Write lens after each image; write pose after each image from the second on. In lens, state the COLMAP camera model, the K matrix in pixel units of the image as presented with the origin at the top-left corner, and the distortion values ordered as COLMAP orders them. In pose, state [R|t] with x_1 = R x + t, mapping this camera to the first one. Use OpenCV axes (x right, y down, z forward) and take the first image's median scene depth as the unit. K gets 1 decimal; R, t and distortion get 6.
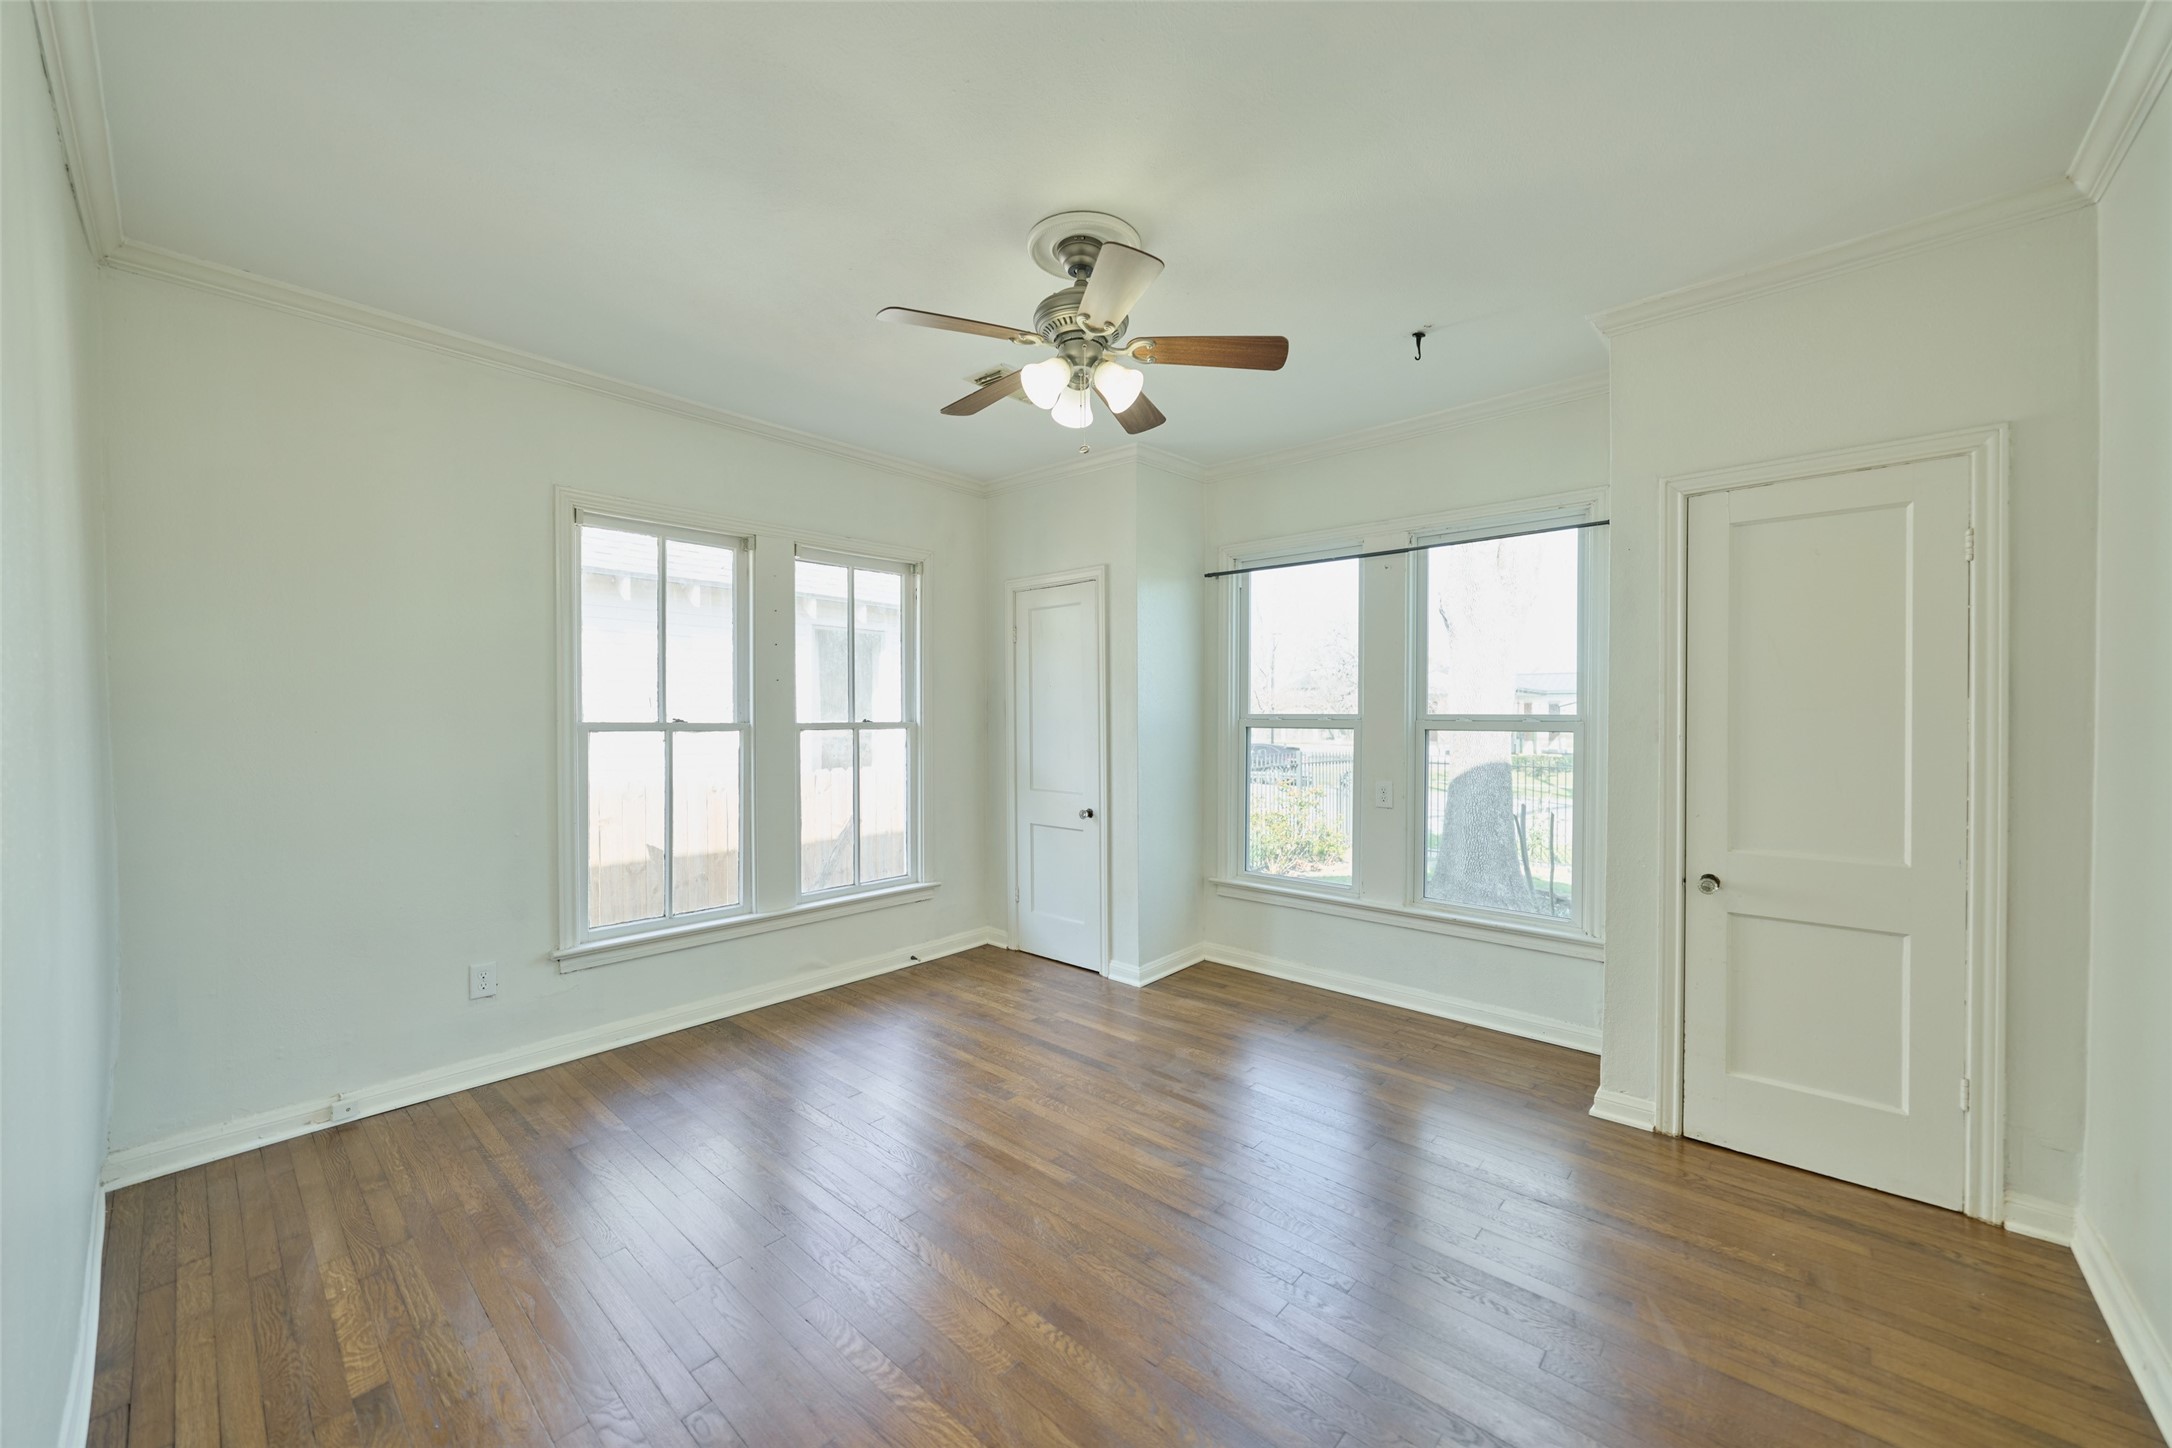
lens RADIAL K [[815.1, 0, 1086.0], [0, 815.1, 724.0], [0, 0, 1]] dist [0.001051, 0.000017]
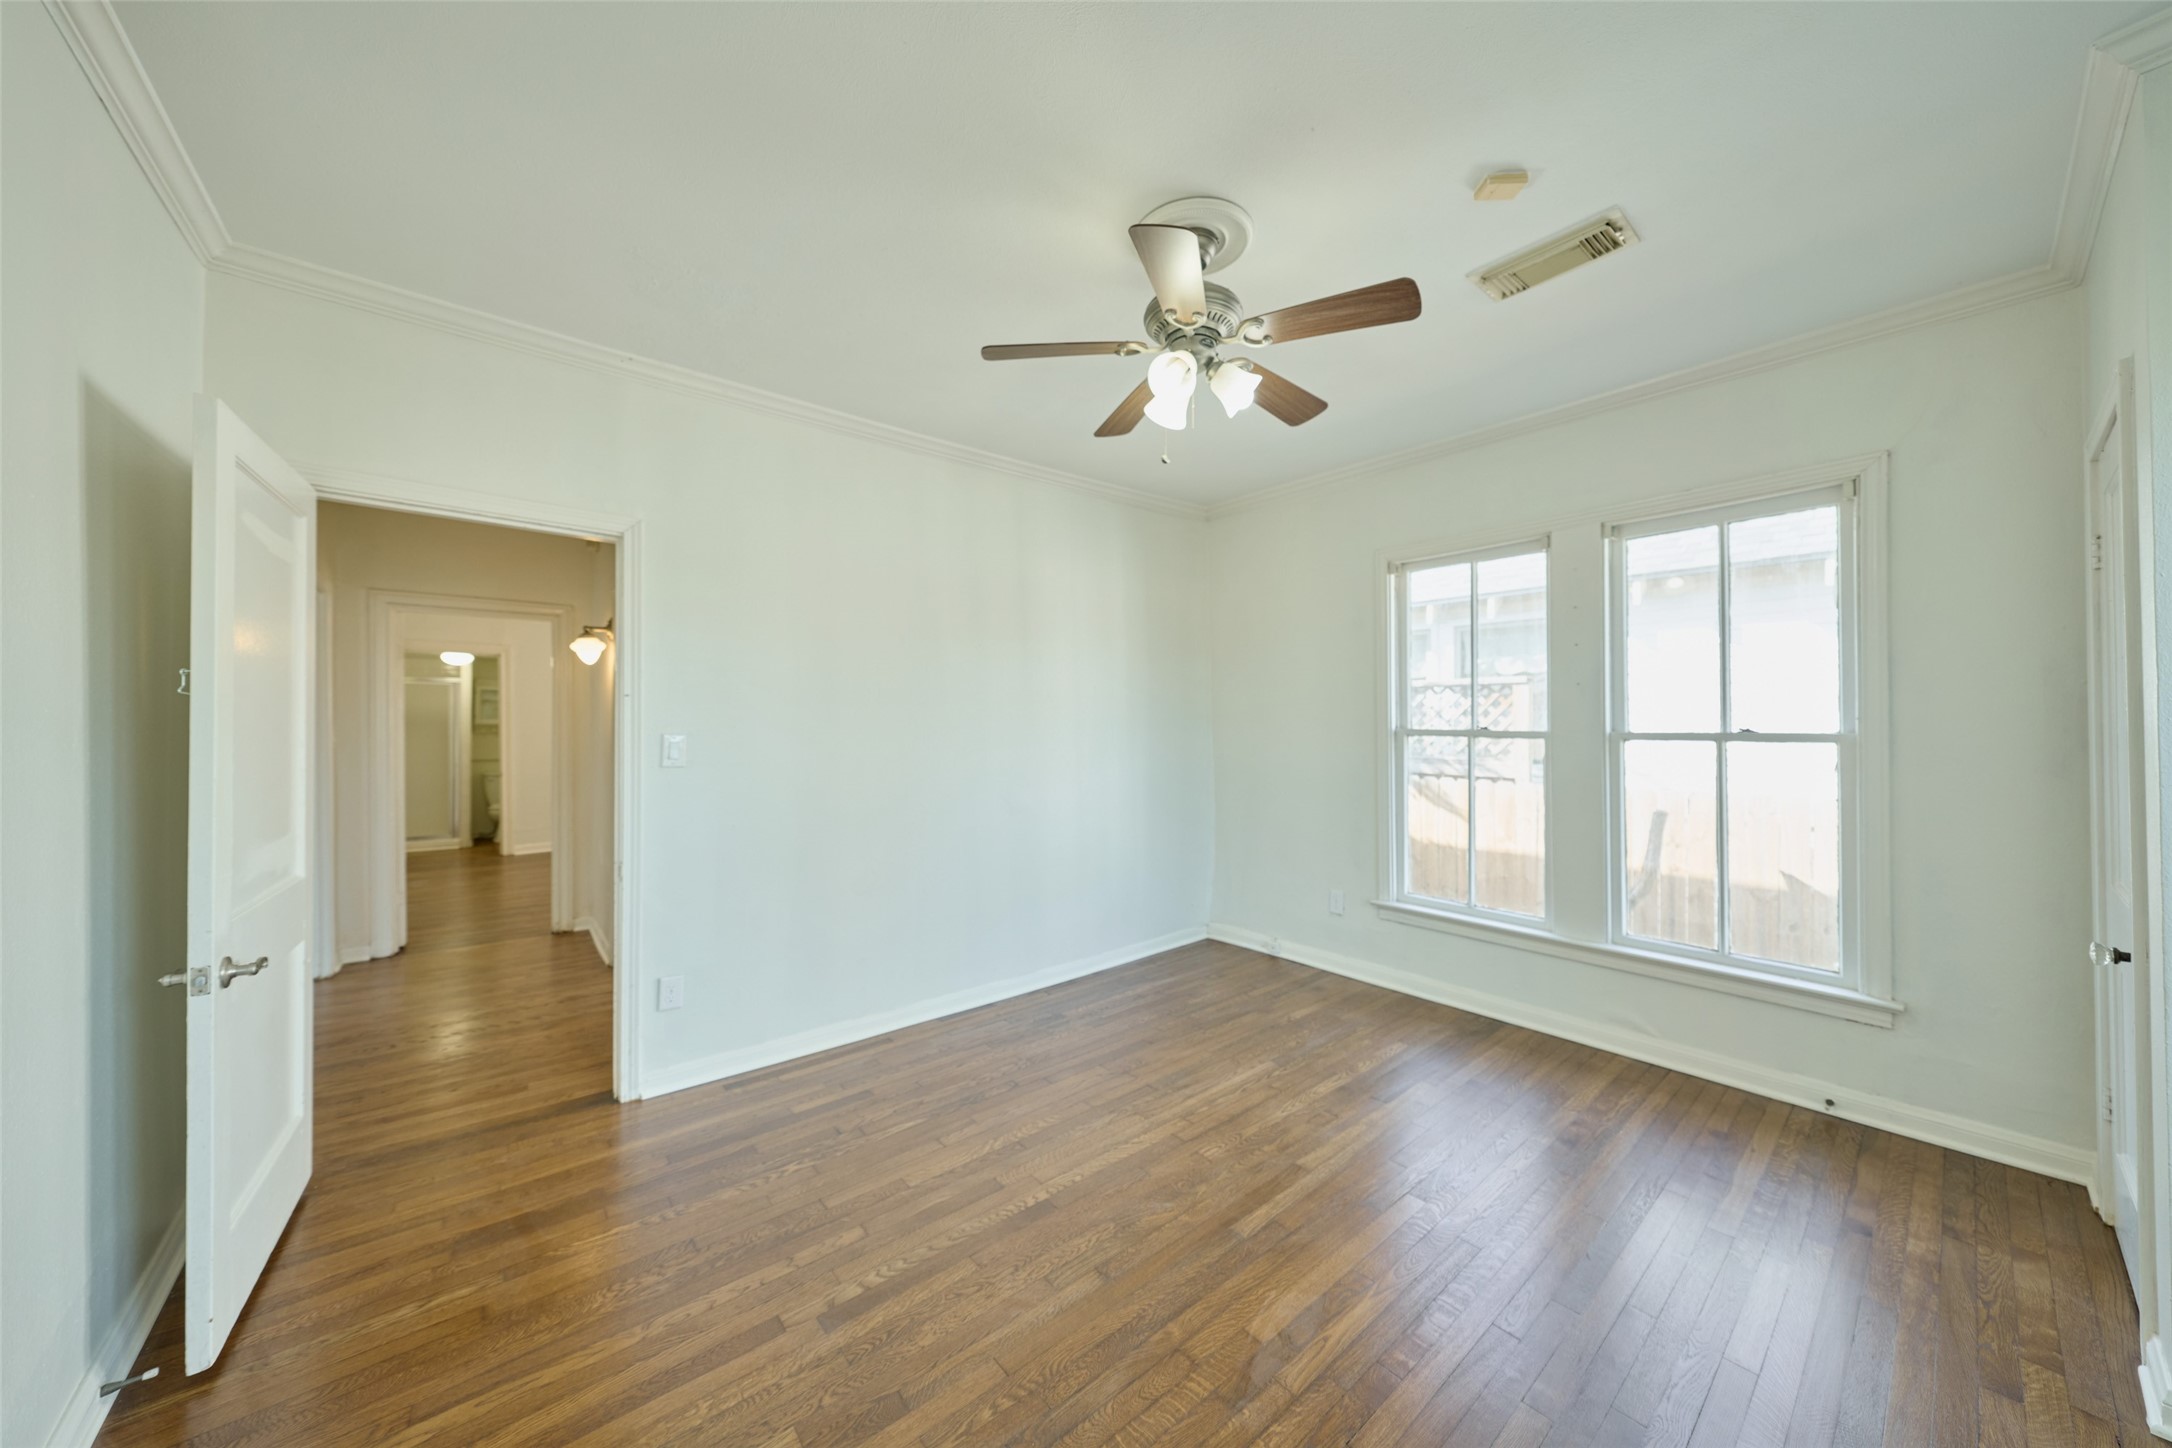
lens RADIAL K [[738.1, 0, 1086.0], [0, 738.1, 724.0], [0, 0, 1]] dist [-0.001085, -0.000017]
pose [[-0.141835, 0.001265, -0.989890, 0.519138], [-0.010524, 0.999941, 0.002786, -0.005475], [0.989834, 0.010813, -0.141813, 0.596061]]
